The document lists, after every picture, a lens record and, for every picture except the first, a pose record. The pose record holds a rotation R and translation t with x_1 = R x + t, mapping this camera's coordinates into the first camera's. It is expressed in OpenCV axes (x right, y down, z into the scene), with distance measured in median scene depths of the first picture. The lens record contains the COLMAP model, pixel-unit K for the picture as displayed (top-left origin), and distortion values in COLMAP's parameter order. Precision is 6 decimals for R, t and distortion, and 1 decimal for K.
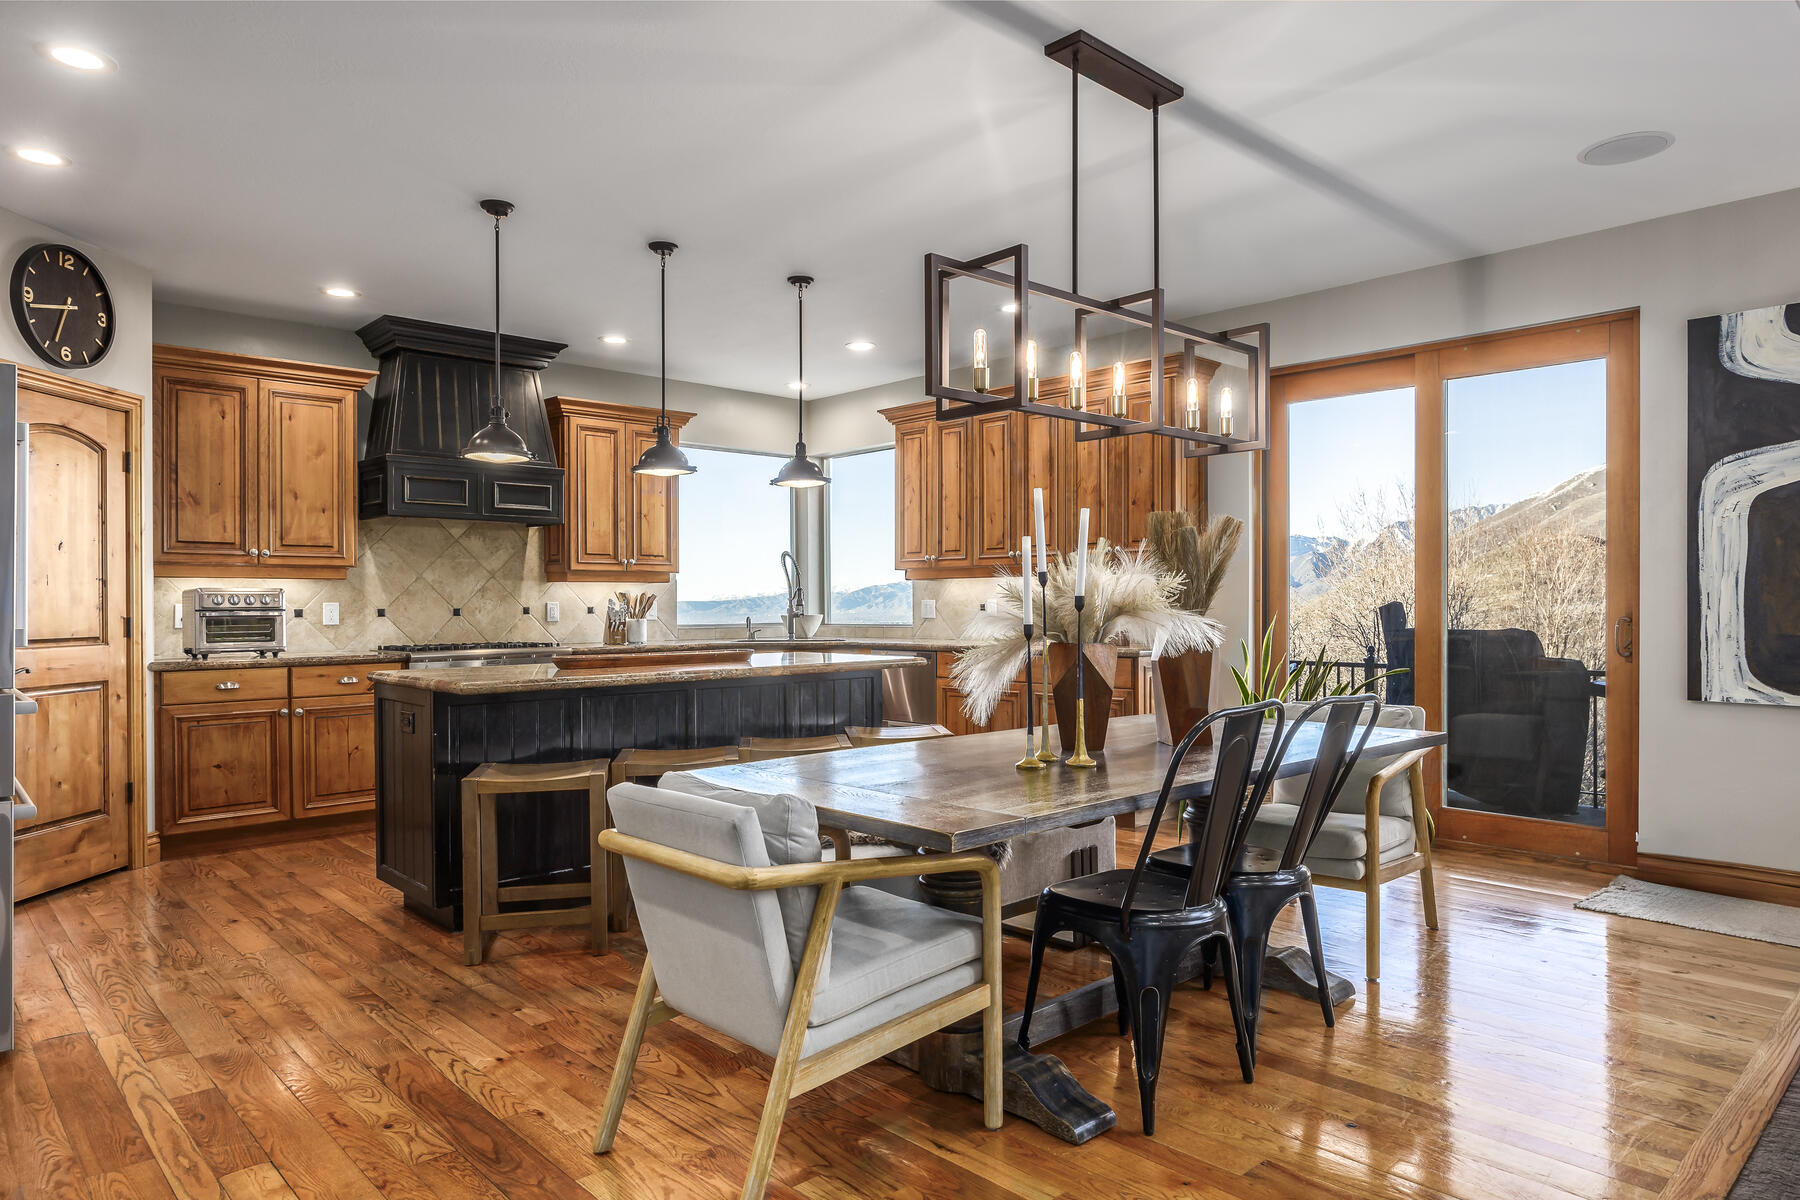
lens RADIAL K [[1124.2, 0, 877.5], [0, 1124.2, 605.5], [0, 0, 1]] dist [0.000278, 0.001210]
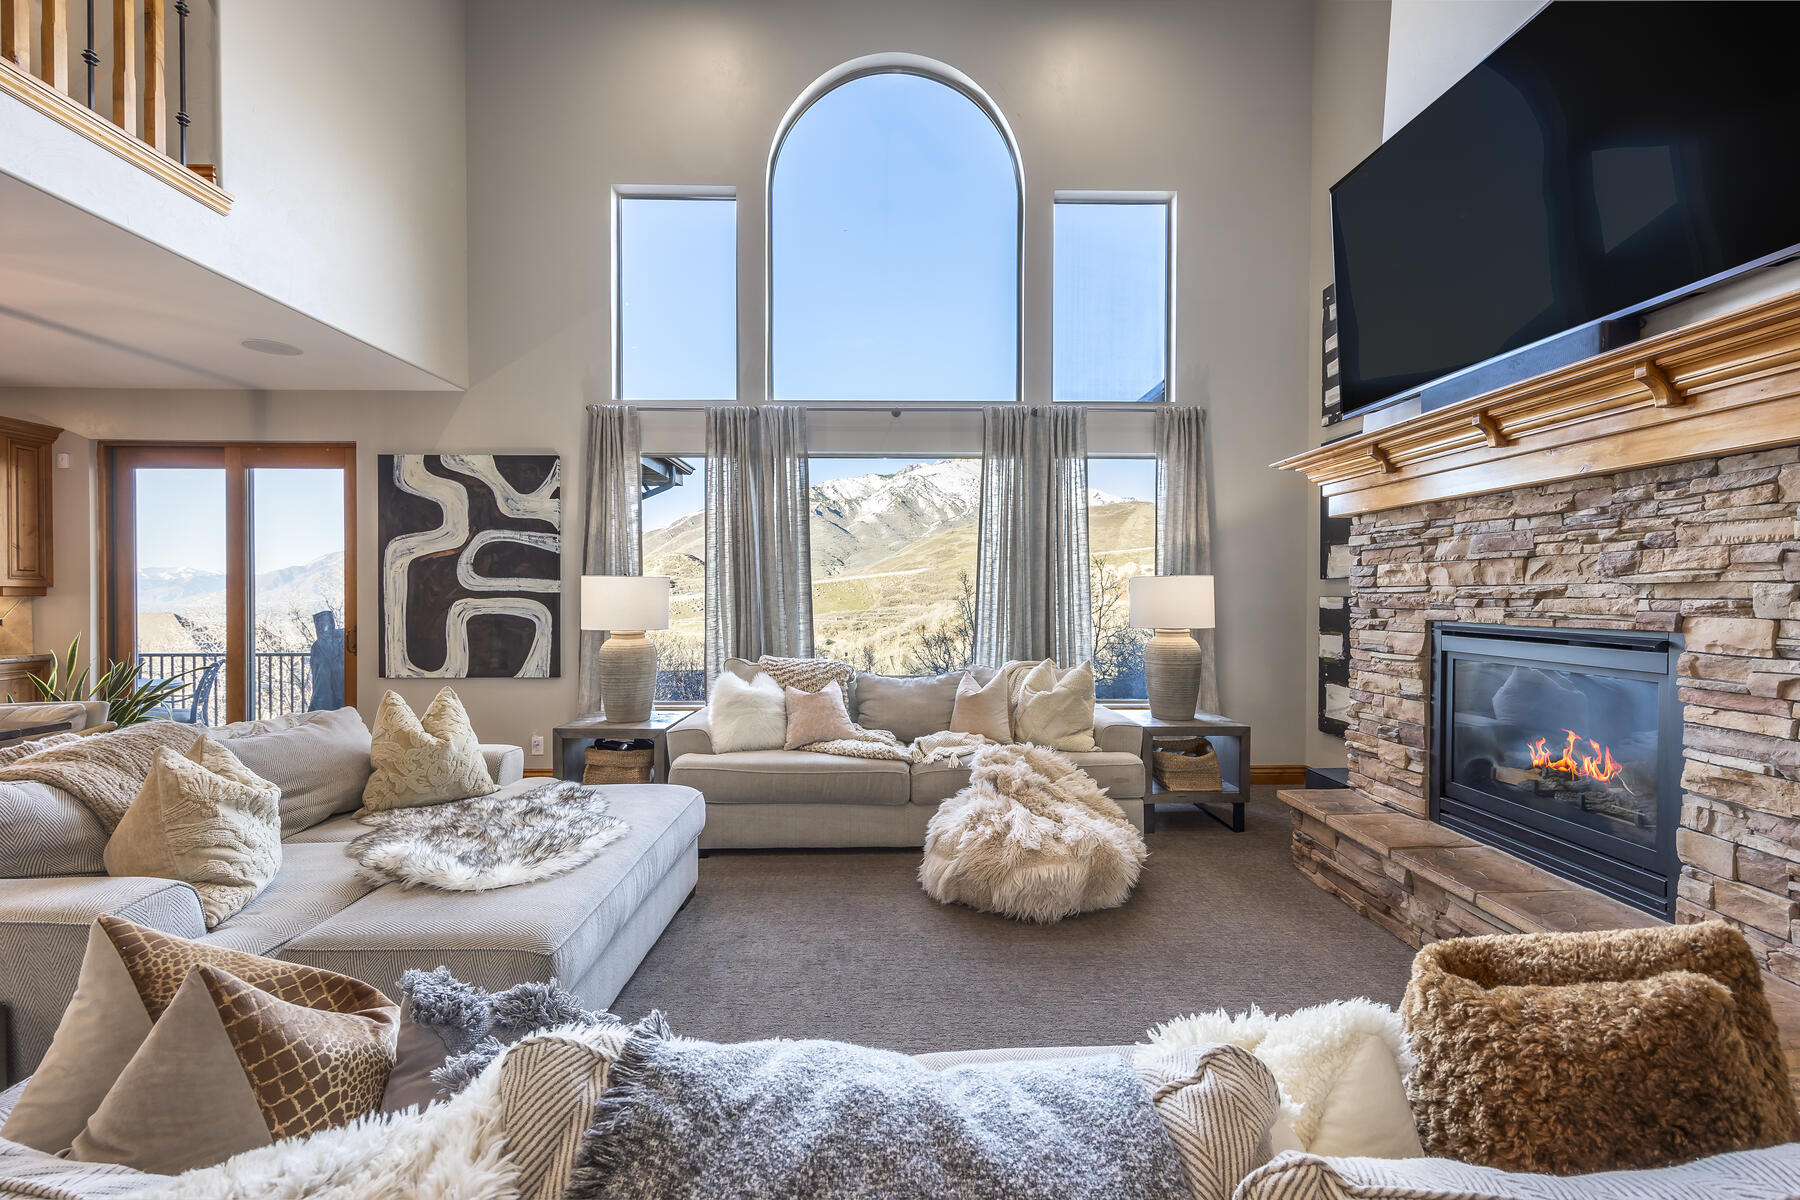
lens RADIAL K [[756.0, 0, 899.7], [0, 756.0, 600.2], [0, 0, 1]] dist [0.003601, -0.000834]
pose [[0.671123, 0.000573, 0.741346, 0.276902], [-0.004429, 0.999985, 0.003237, -0.027955], [-0.741333, -0.005456, 0.671116, -0.244919]]
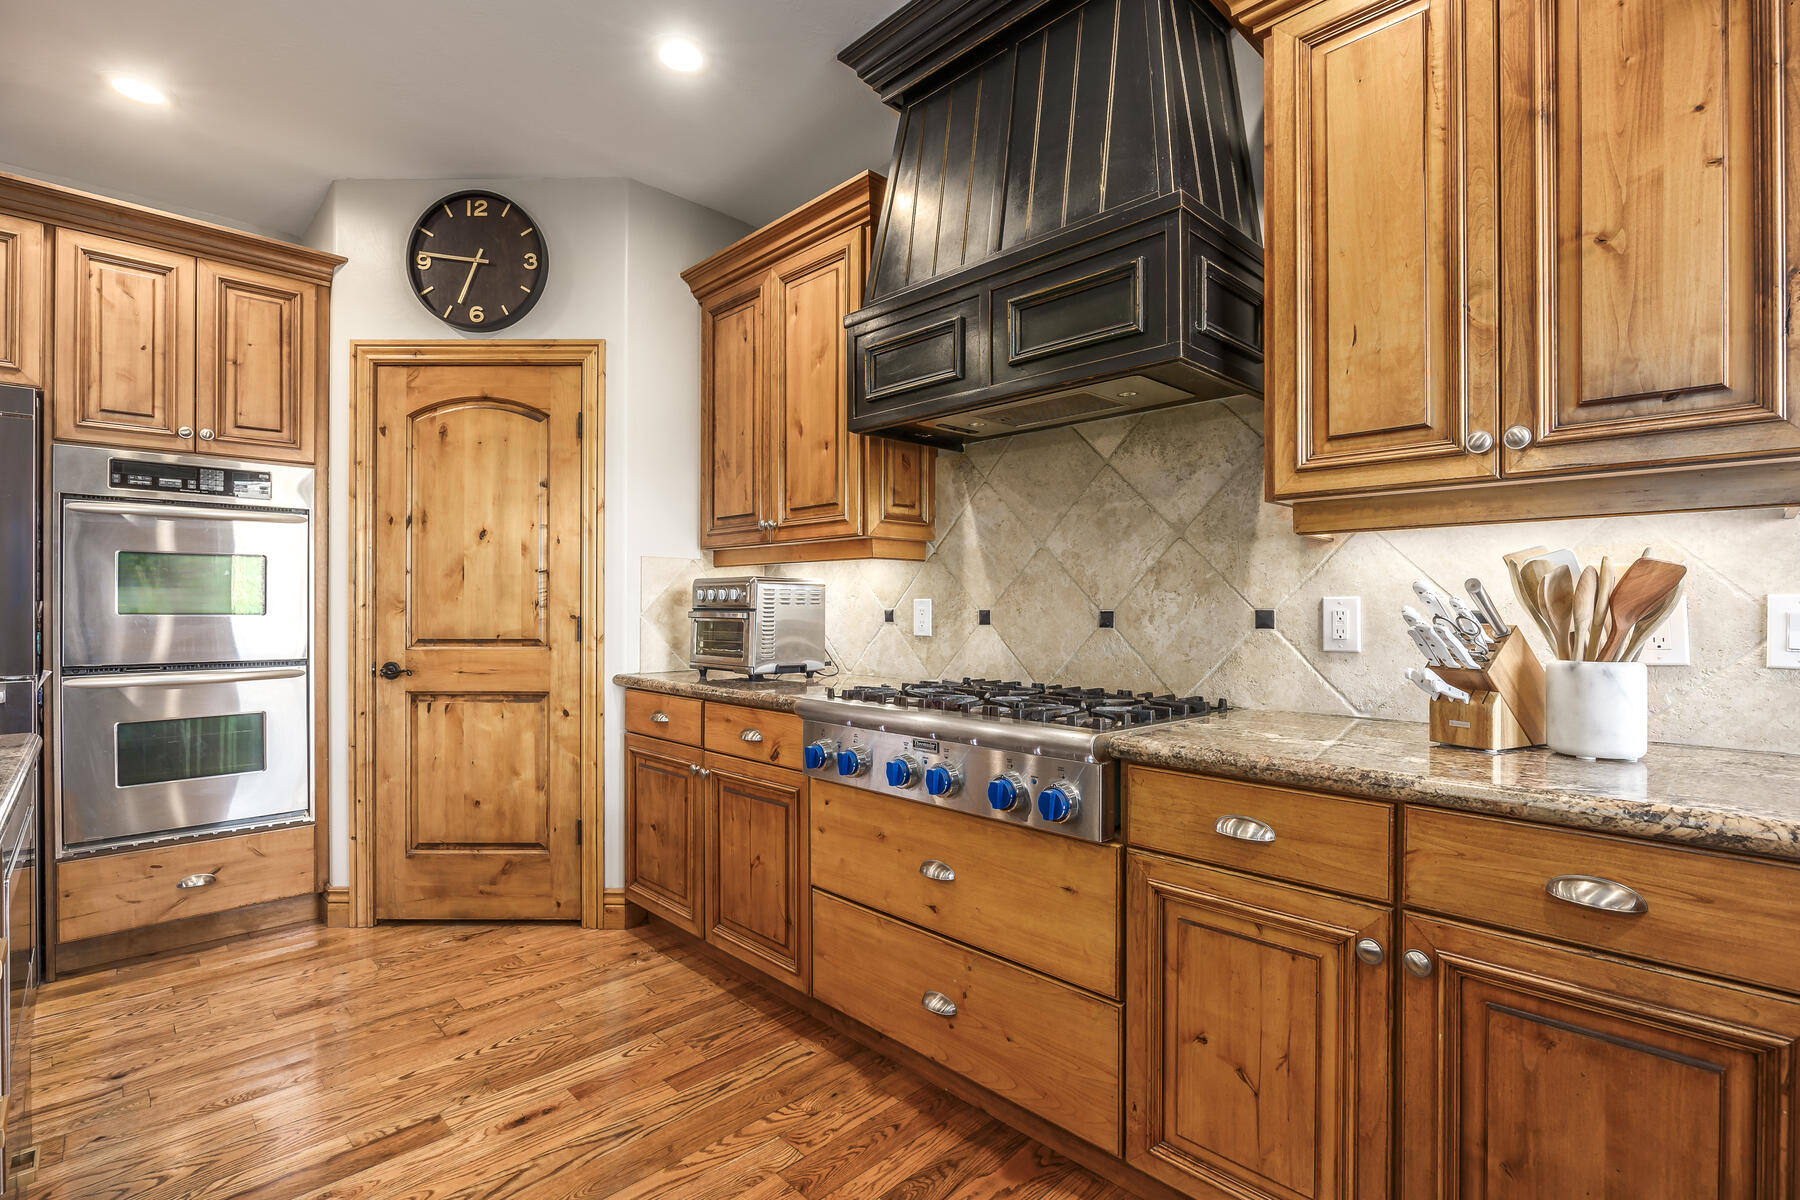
lens RADIAL K [[820.4, 0, 950.3], [0, 820.4, 608.0], [0, 0, 1]] dist [-0.020006, 0.001606]
pose [[0.065683, 0.007753, -0.997810, -0.050421], [-0.004040, 0.999964, 0.007504, -0.001097], [0.997832, 0.003538, 0.065712, 1.038850]]
